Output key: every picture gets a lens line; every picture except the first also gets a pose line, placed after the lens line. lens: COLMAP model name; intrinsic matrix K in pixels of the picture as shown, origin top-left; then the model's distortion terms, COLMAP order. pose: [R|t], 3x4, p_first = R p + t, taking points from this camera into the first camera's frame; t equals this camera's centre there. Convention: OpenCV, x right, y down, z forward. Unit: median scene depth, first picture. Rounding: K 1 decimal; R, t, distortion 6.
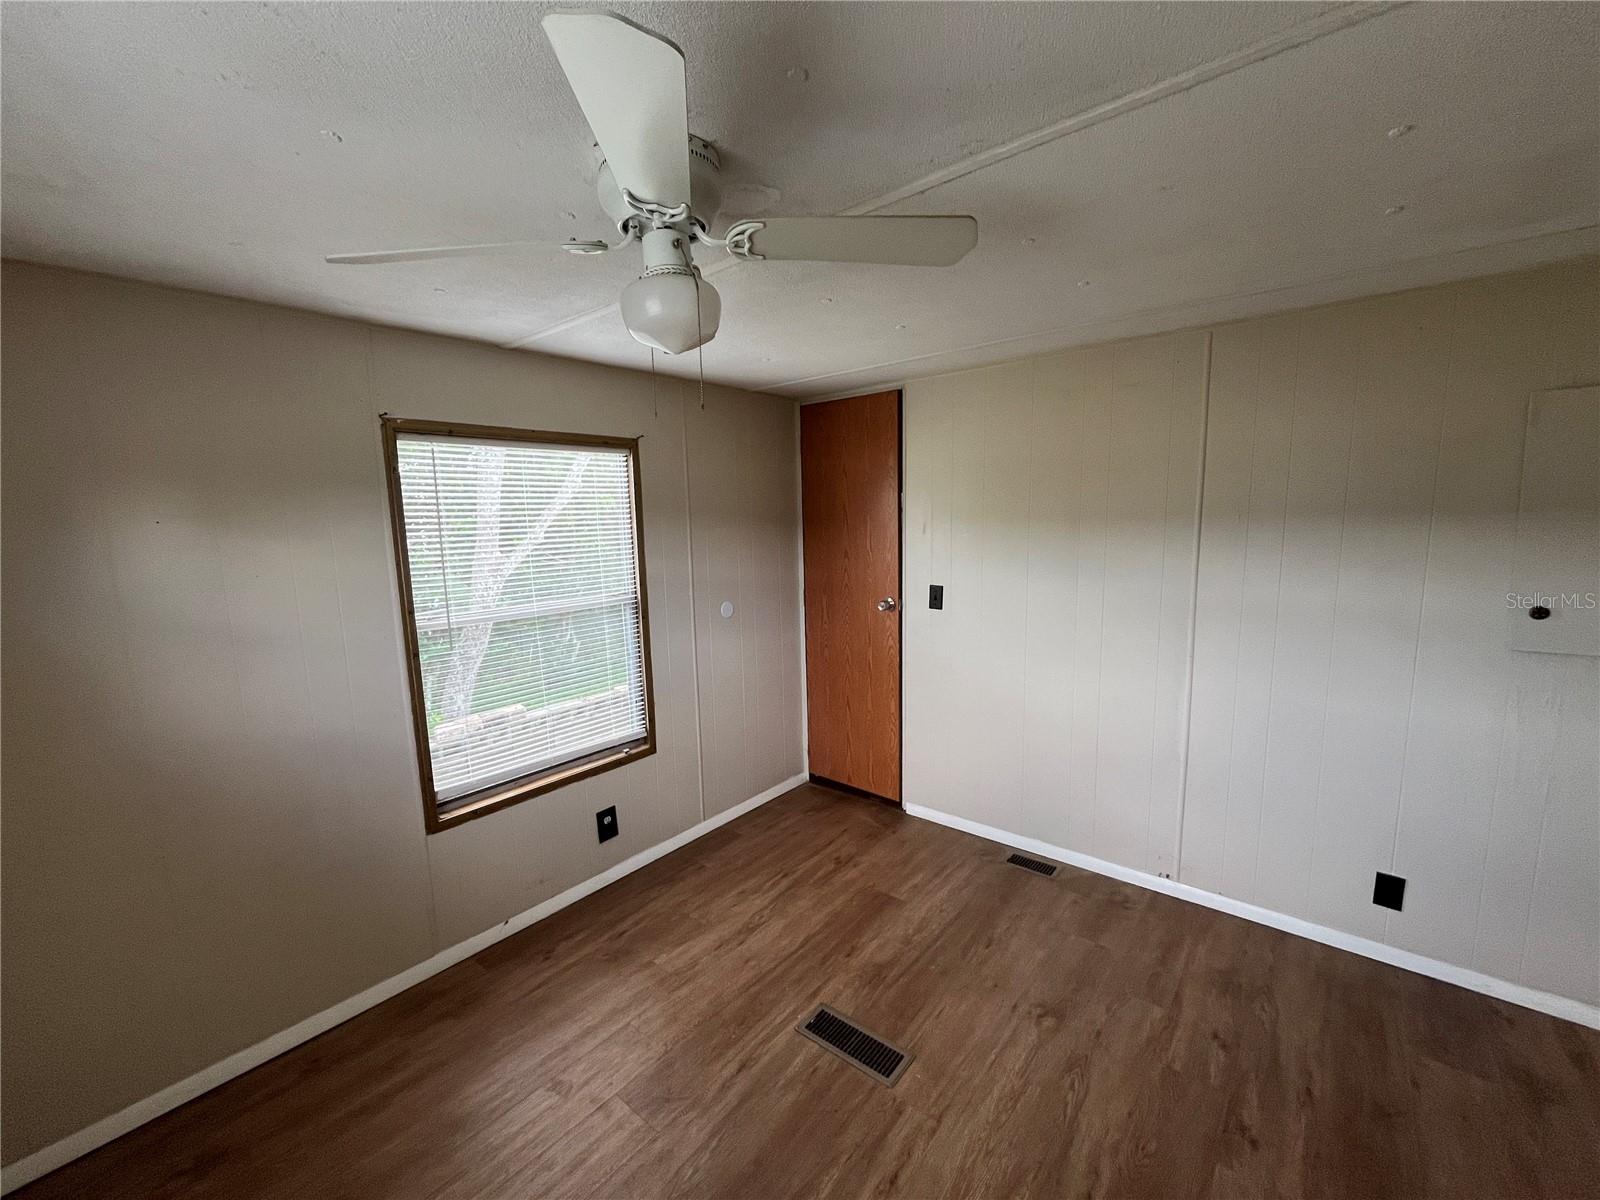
lens RADIAL K [[649.5, 0, 795.3], [0, 649.5, 602.6], [0, 0, 1]] dist [-0.001843, 0.000001]
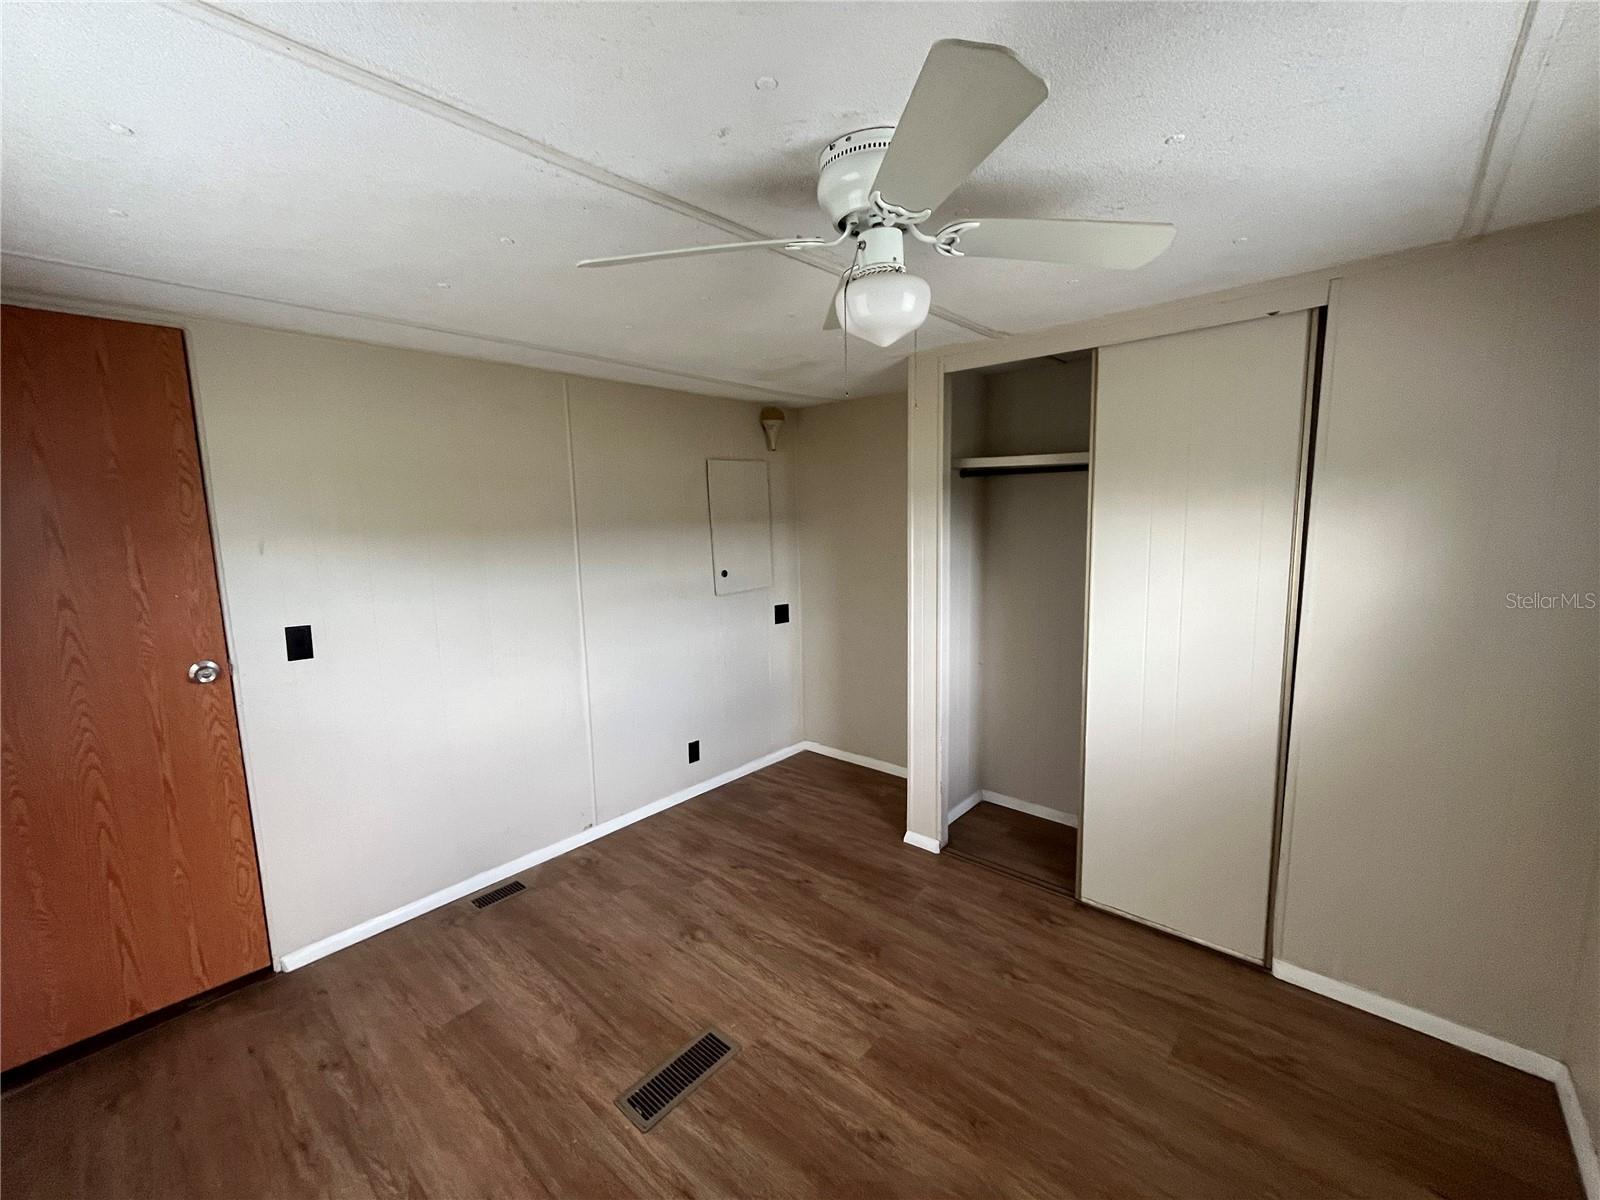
lens RADIAL K [[651.3, 0, 796.9], [0, 651.3, 603.9], [0, 0, 1]] dist [-0.001530, -0.000107]
pose [[0.030311, -0.111119, 0.993345, -0.660356], [0.156721, 0.982038, 0.105072, -0.055065], [-0.987178, 0.152493, 0.047181, 0.591204]]
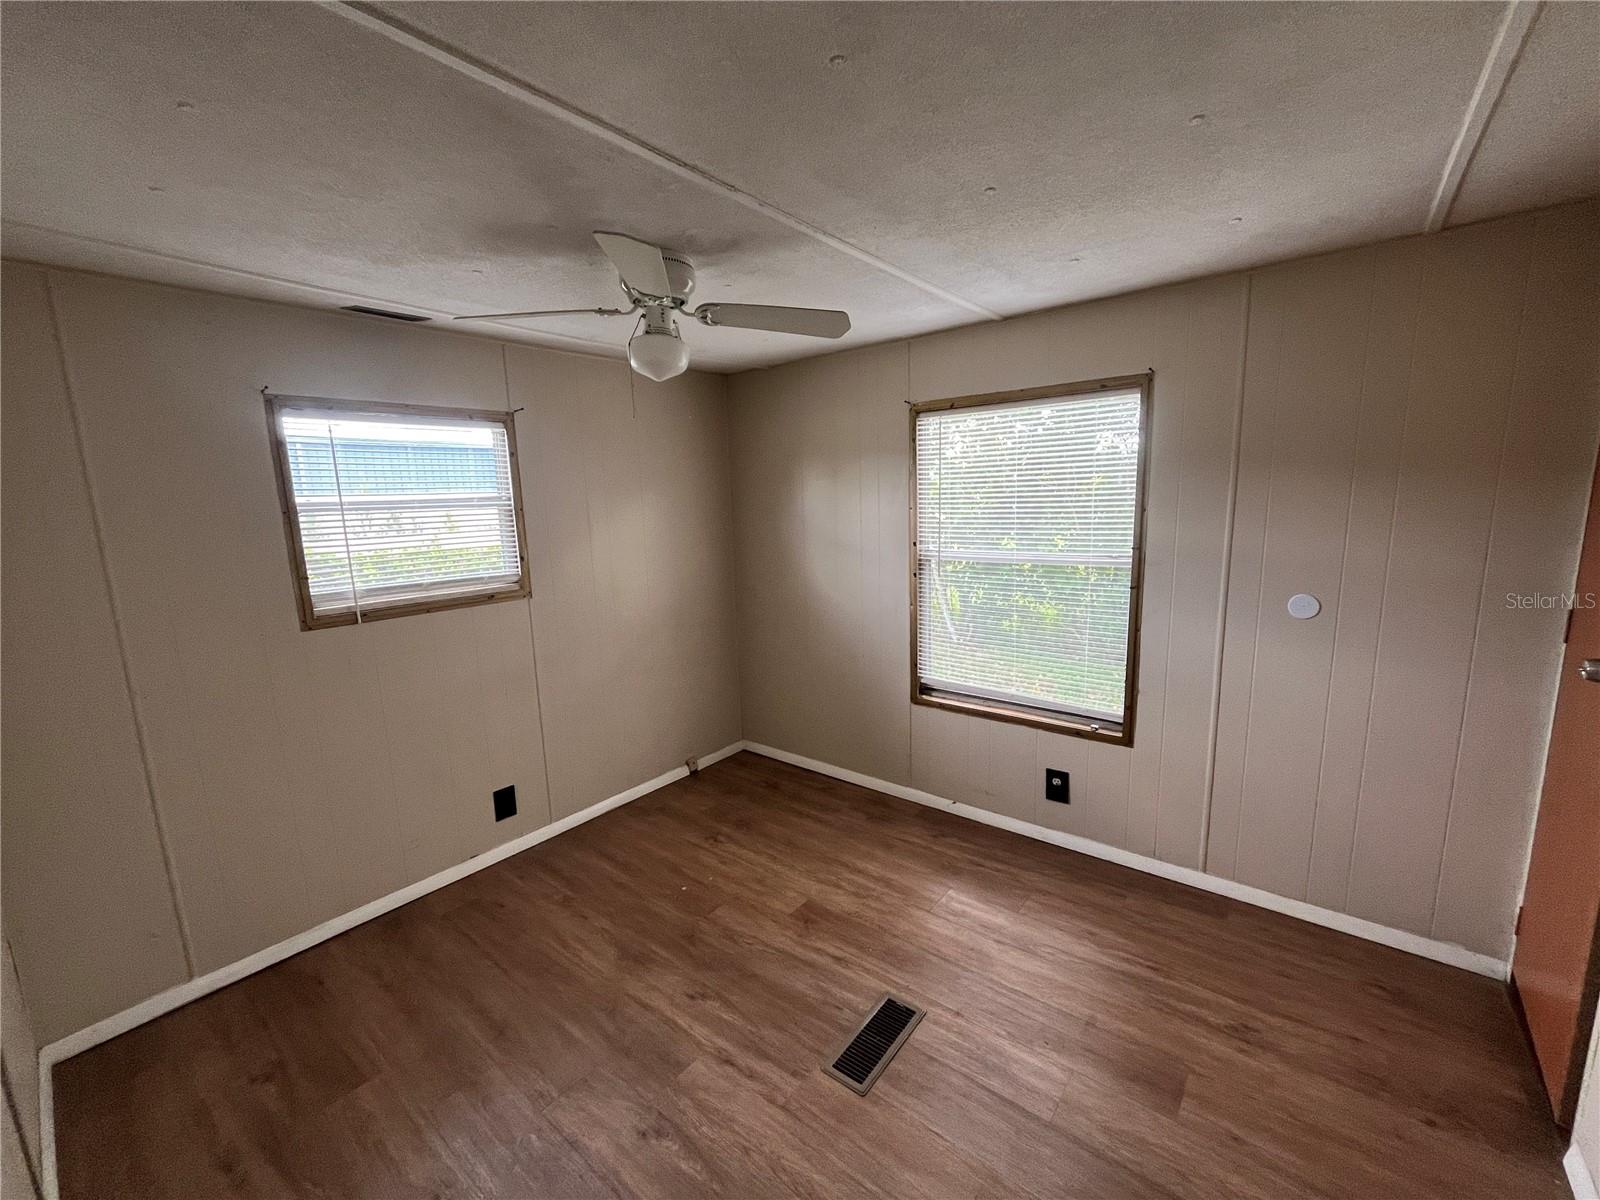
lens RADIAL K [[649.5, 0, 795.3], [0, 649.5, 602.6], [0, 0, 1]] dist [-0.001843, 0.000001]
pose [[0.016744, 0.190384, -0.981567, 0.770272], [-0.099284, 0.977169, 0.187838, -0.094212], [0.994918, 0.094308, 0.035264, 0.680596]]
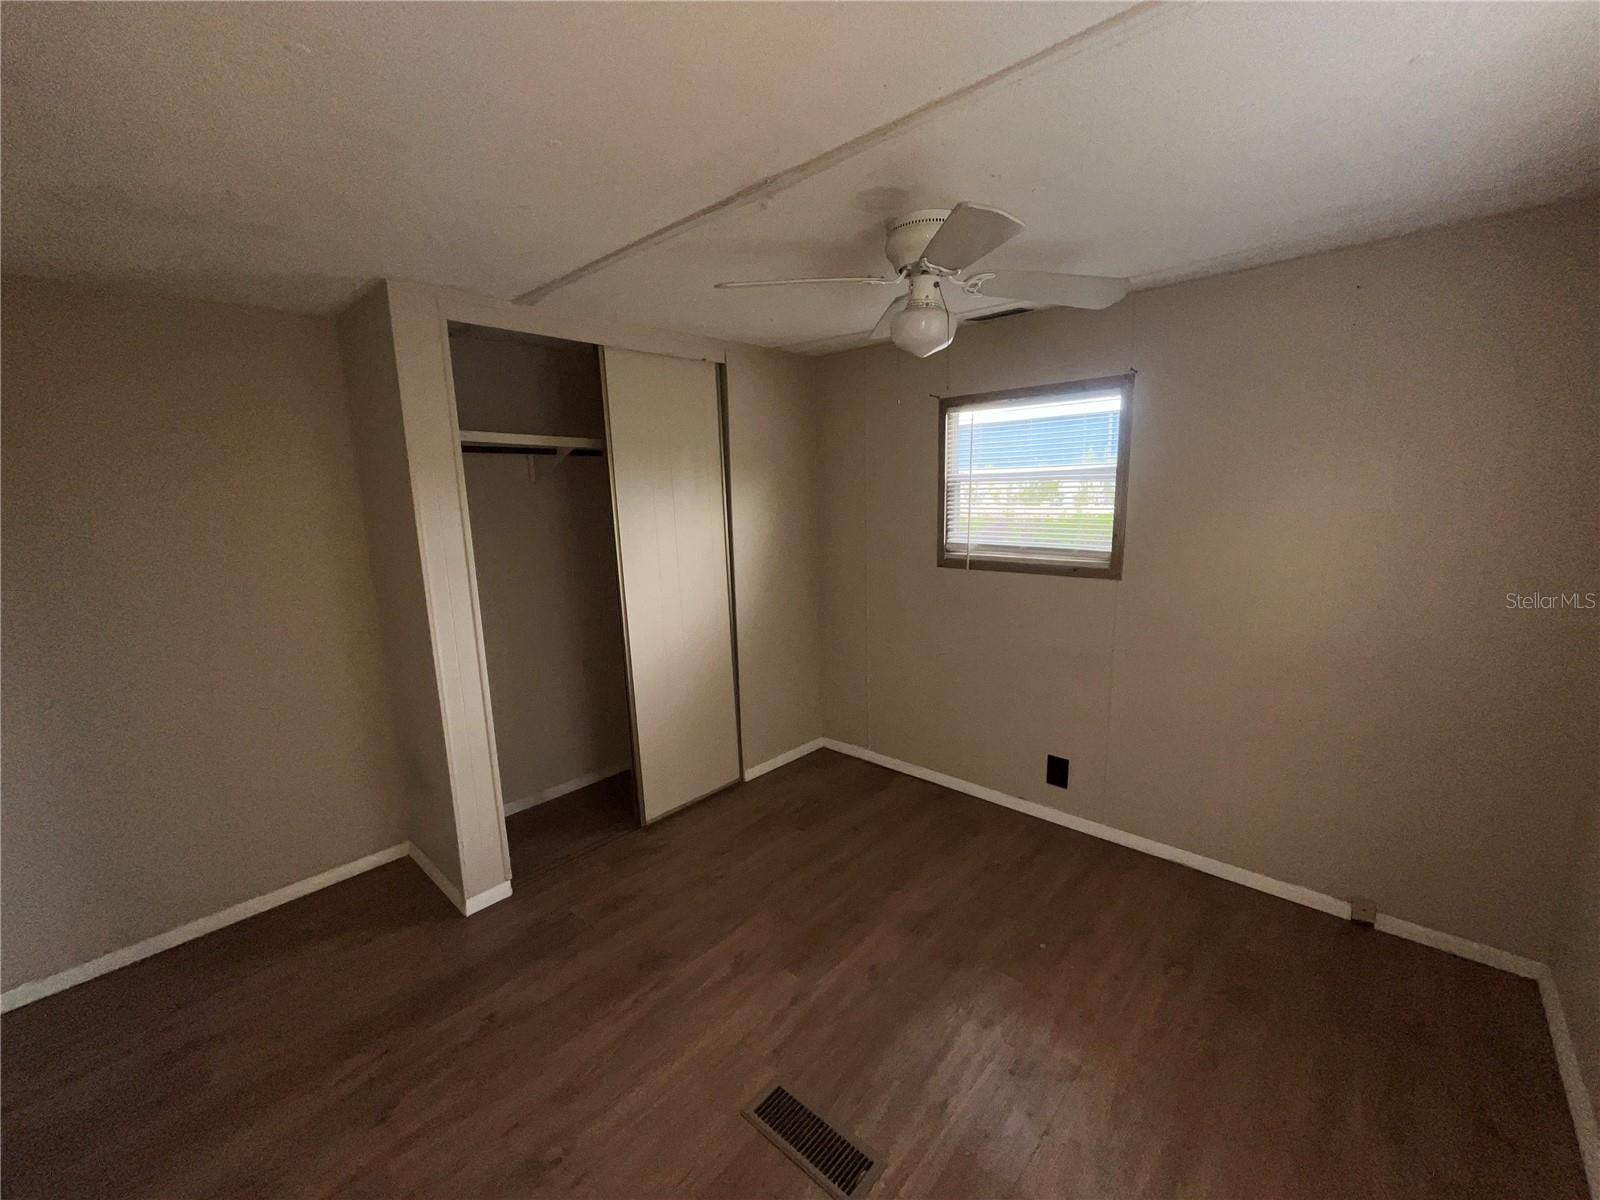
lens RADIAL K [[649.5, 0, 795.3], [0, 649.5, 602.6], [0, 0, 1]] dist [-0.001843, 0.000001]
pose [[-0.997257, 0.049305, 0.055198, 0.027634], [0.063859, 0.950223, 0.304957, -0.164771], [-0.037415, 0.307646, -0.950765, 1.341953]]
